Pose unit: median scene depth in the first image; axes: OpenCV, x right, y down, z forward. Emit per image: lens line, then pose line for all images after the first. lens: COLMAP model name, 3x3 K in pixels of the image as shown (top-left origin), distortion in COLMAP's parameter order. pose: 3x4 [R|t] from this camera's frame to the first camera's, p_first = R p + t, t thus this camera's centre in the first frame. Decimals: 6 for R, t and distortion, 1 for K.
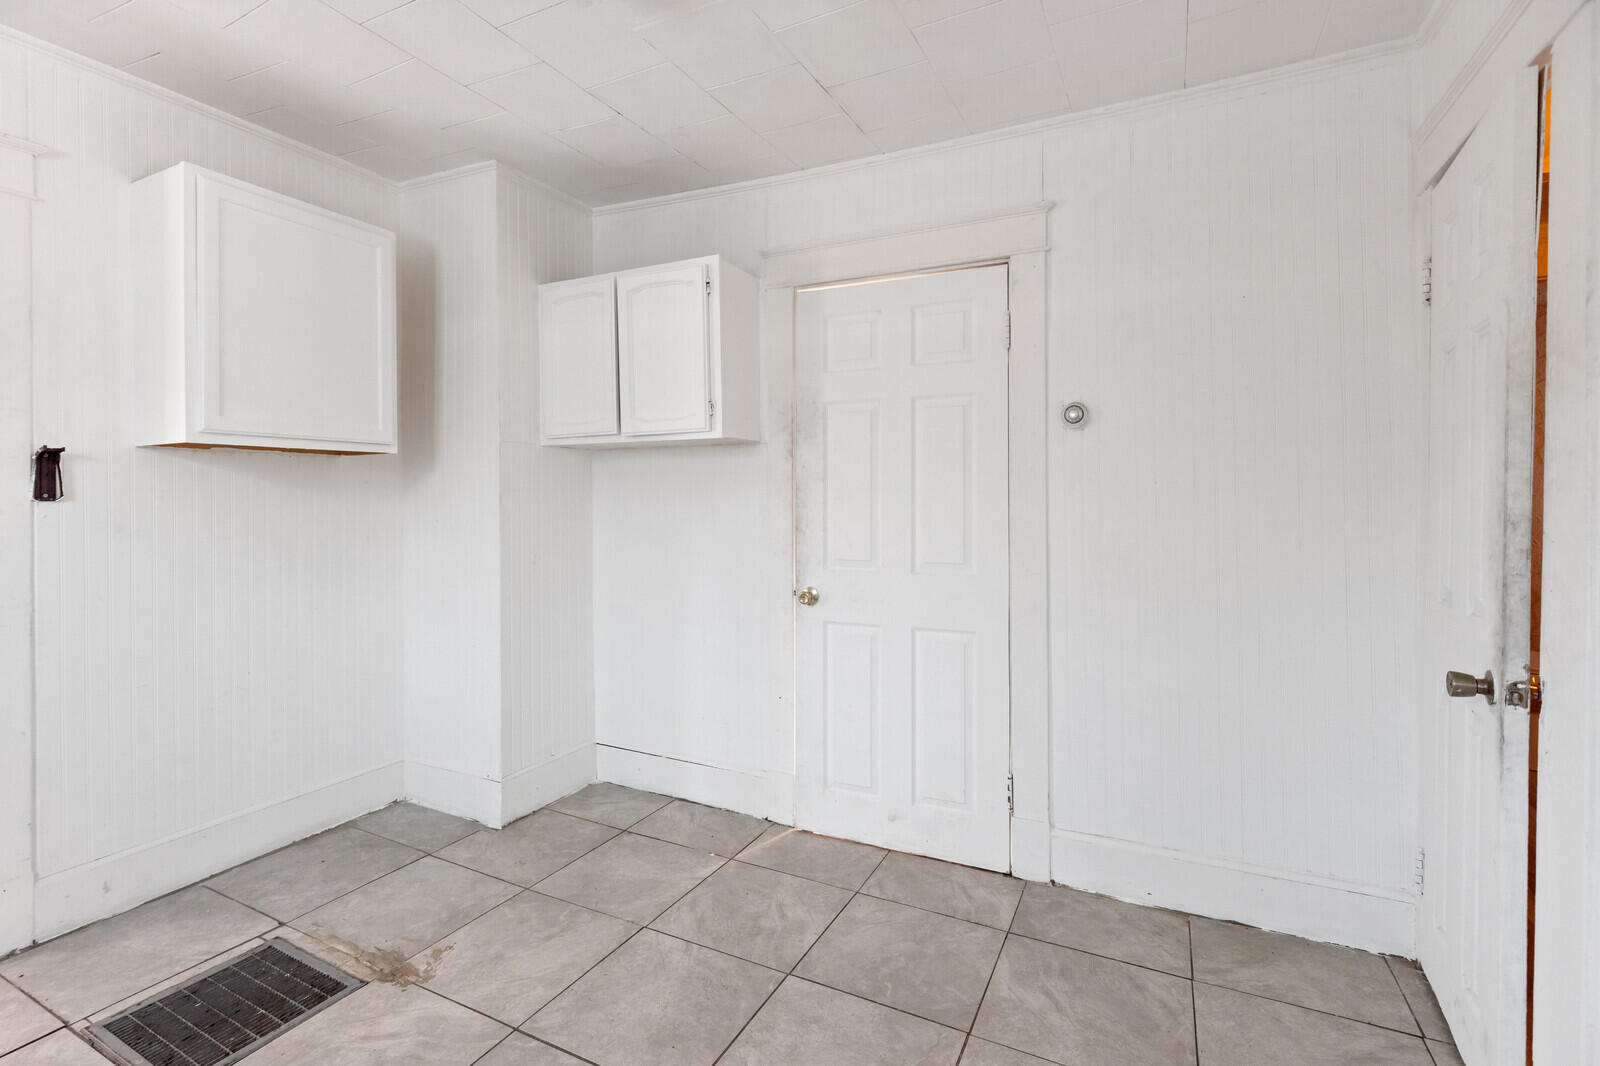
lens RADIAL K [[737.3, 0, 796.5], [0, 737.3, 498.7], [0, 0, 1]] dist [0.000324, 0.000172]
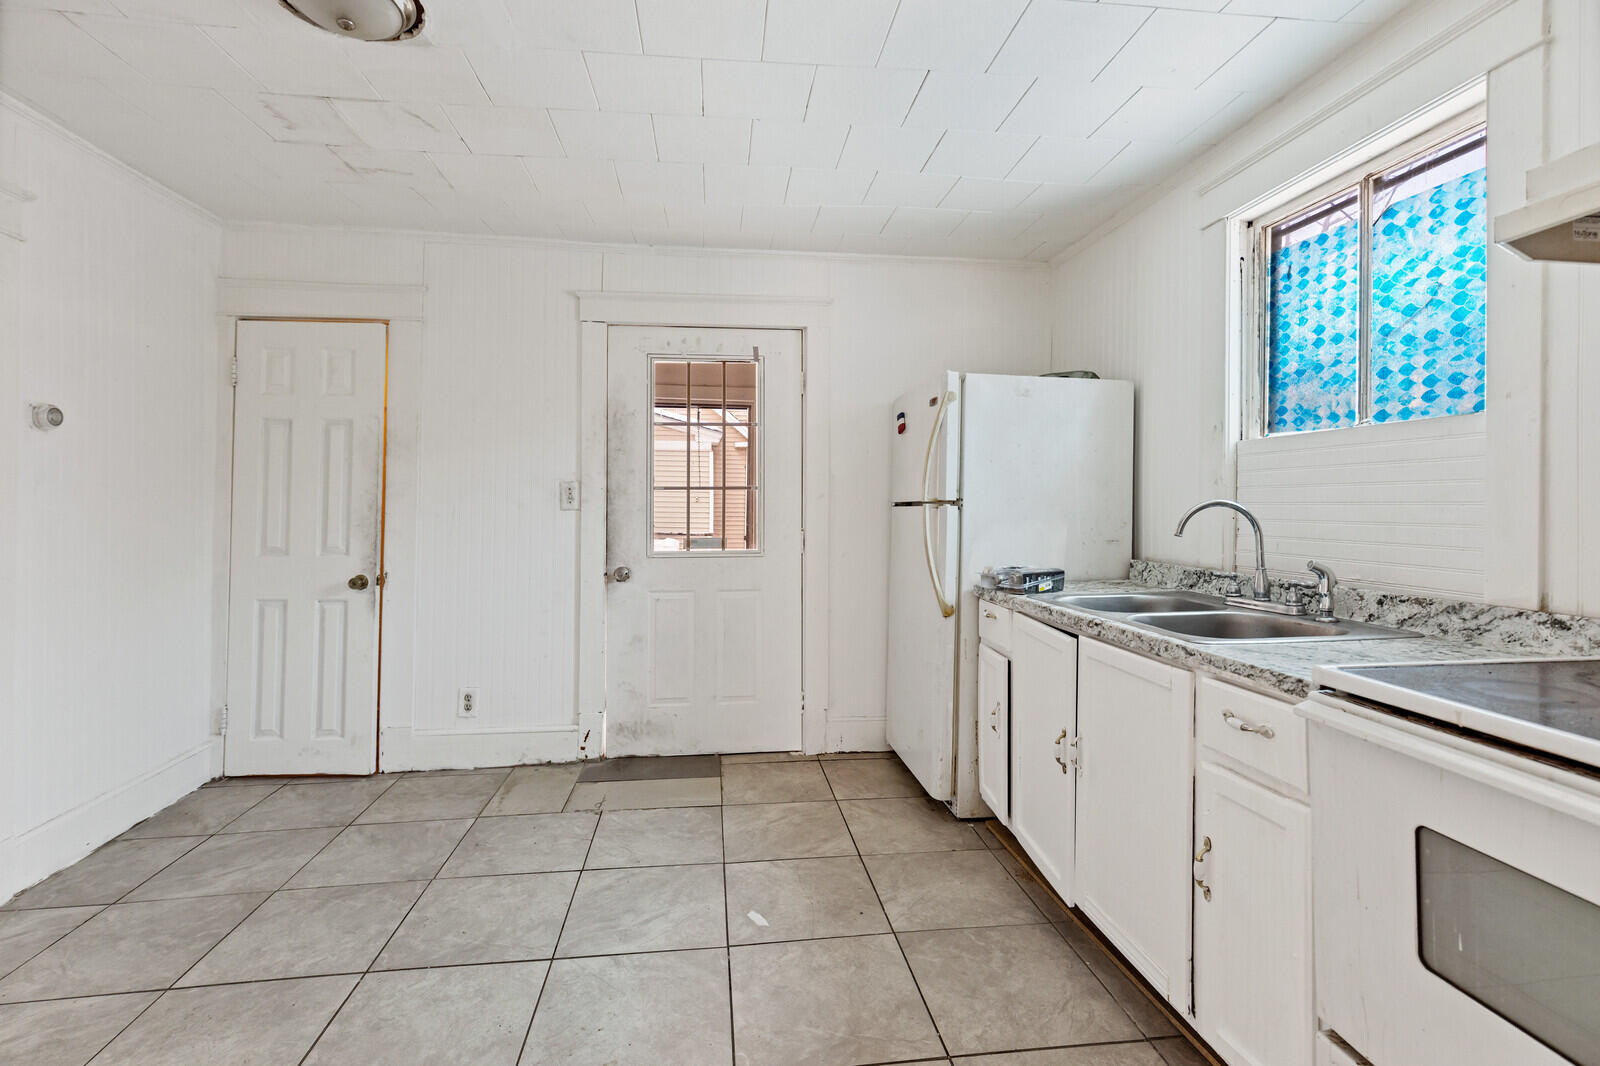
lens RADIAL K [[737.3, 0, 800.0], [0, 737.3, 519.3], [0, 0, 1]] dist [0.000324, 0.000172]
pose [[-0.566581, -0.021791, 0.823718, -1.264458], [-0.003087, 0.999699, 0.024323, -0.000227], [-0.824001, 0.011238, -0.566478, 0.854820]]
